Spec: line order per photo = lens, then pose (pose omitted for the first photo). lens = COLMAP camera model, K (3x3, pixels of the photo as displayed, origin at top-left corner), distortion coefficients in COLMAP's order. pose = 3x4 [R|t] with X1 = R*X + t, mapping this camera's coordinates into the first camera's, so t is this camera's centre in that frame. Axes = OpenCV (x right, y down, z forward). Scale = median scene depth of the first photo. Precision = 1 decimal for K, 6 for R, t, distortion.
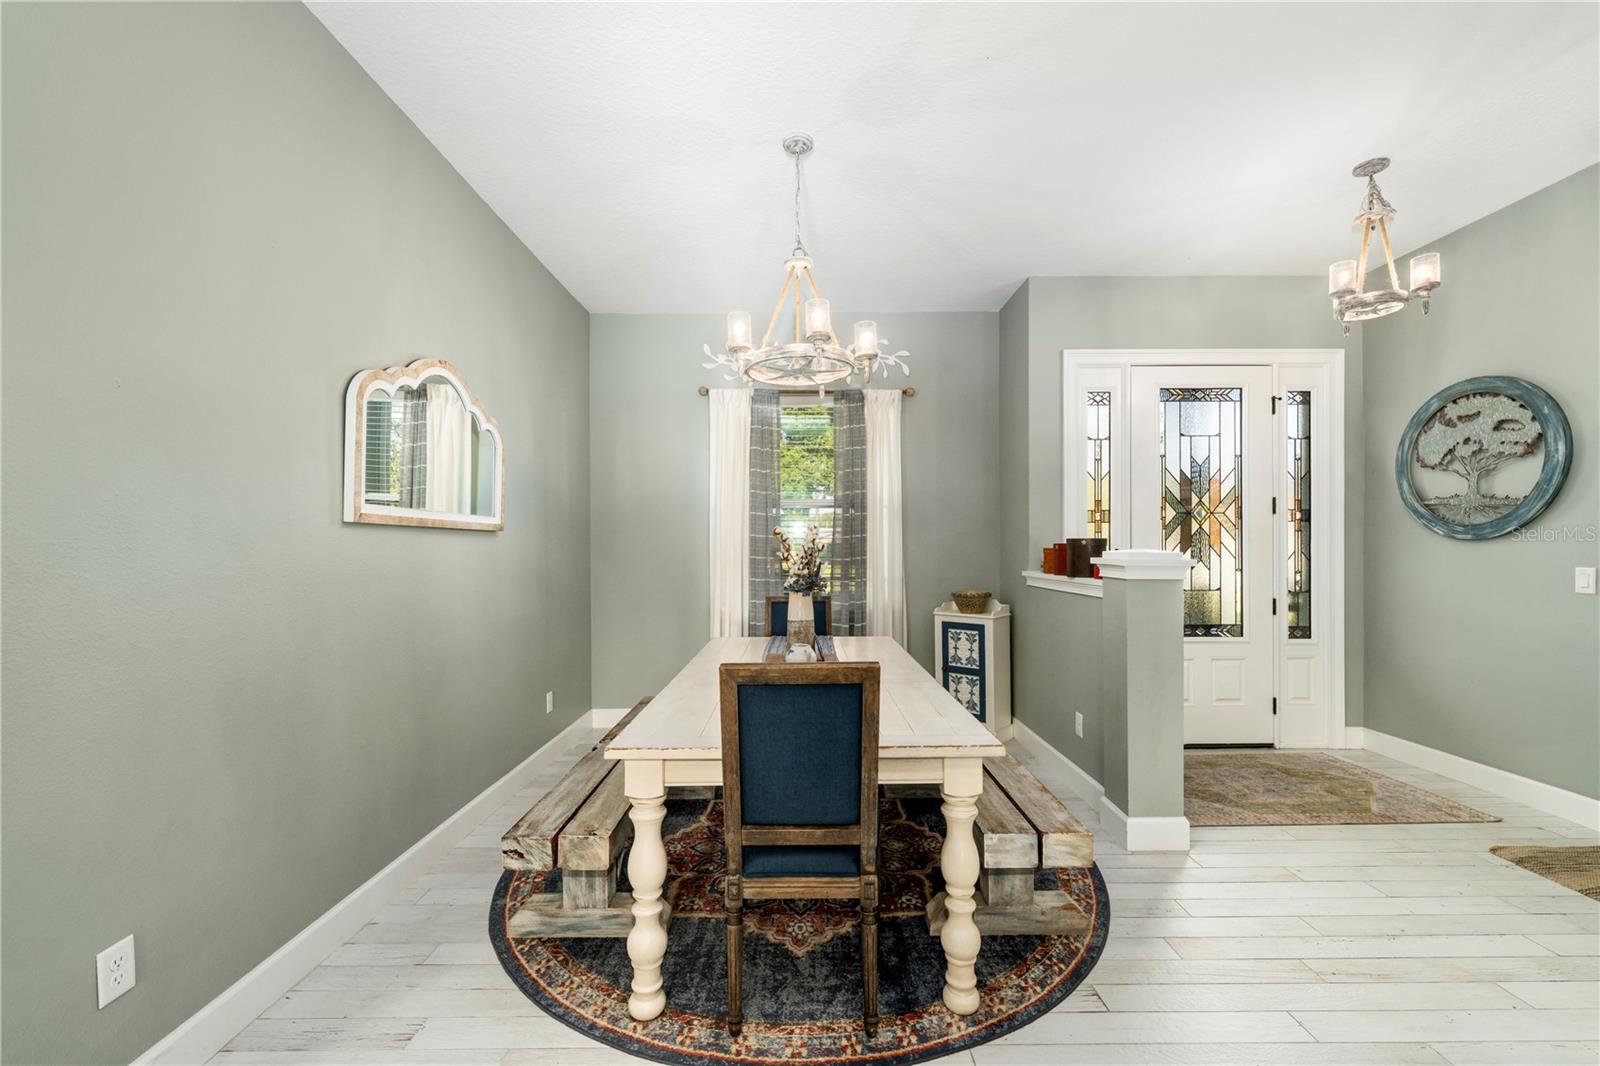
lens RADIAL K [[639.1, 0, 798.0], [0, 639.1, 541.3], [0, 0, 1]] dist [-0.007549, 0.000922]
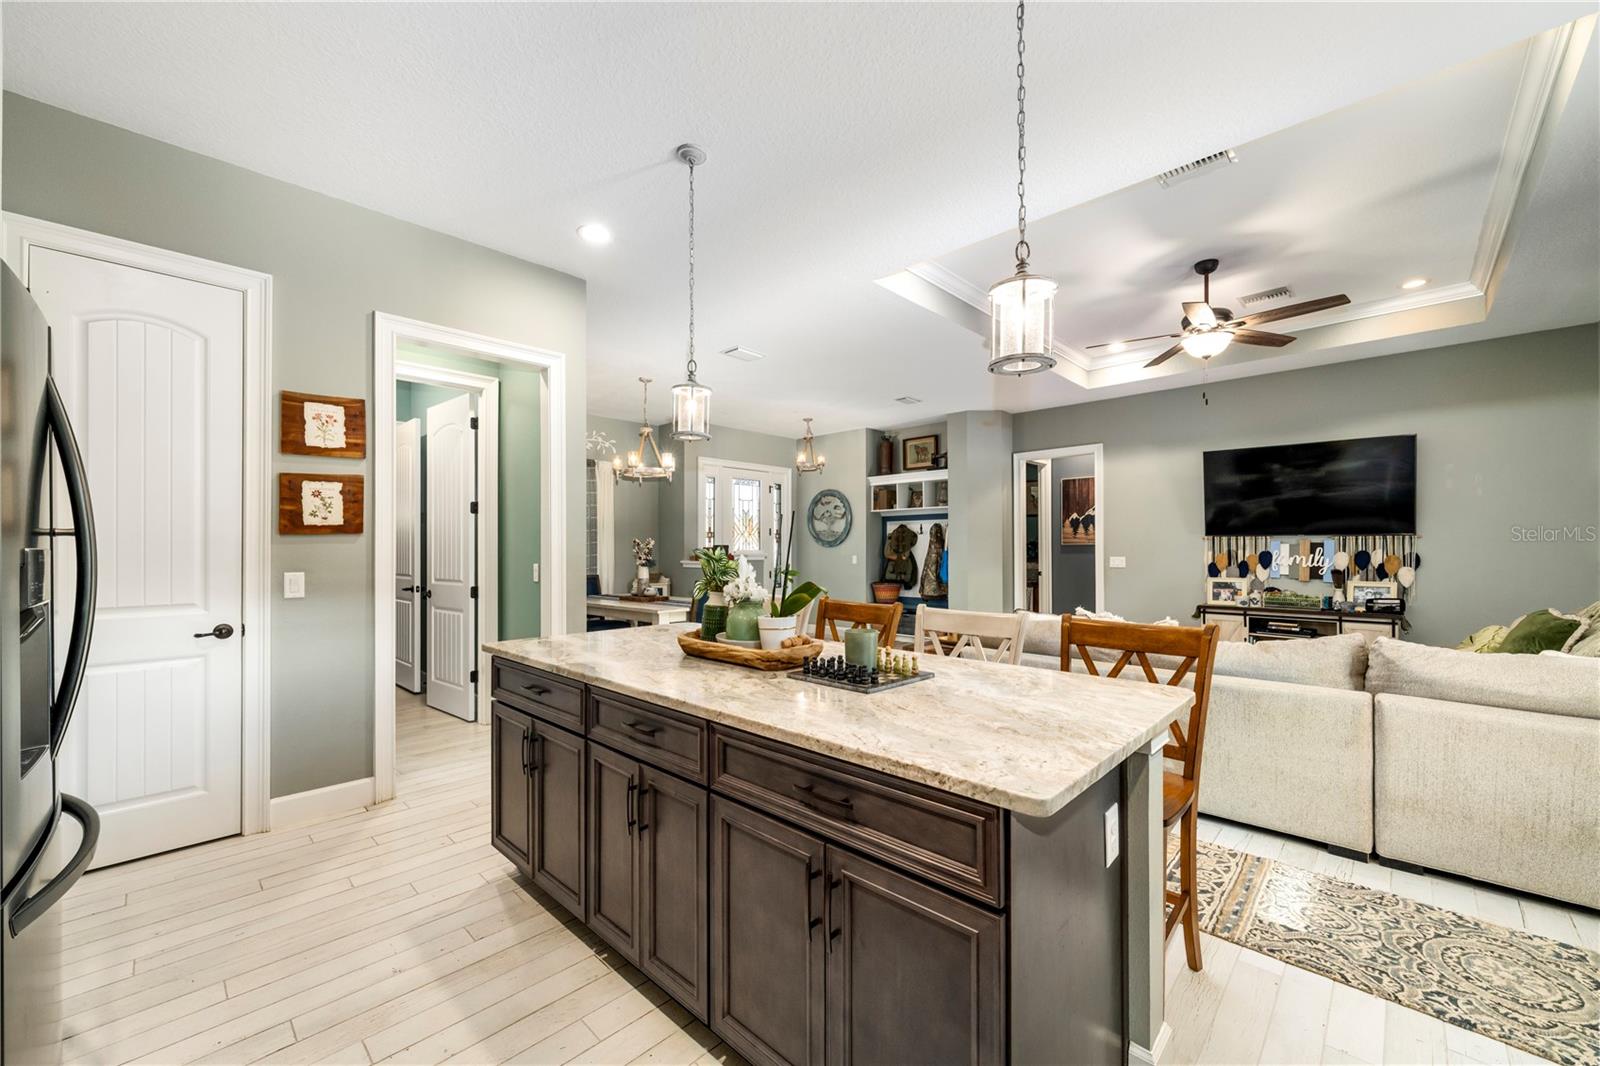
lens RADIAL K [[639.1, 0, 798.7], [0, 639.1, 540.8], [0, 0, 1]] dist [-0.007549, 0.000922]
pose [[0.681489, 0.003188, 0.731822, -1.012431], [-0.004517, 0.999990, -0.000149, -0.025776], [-0.731815, -0.003204, 0.681496, -0.767384]]
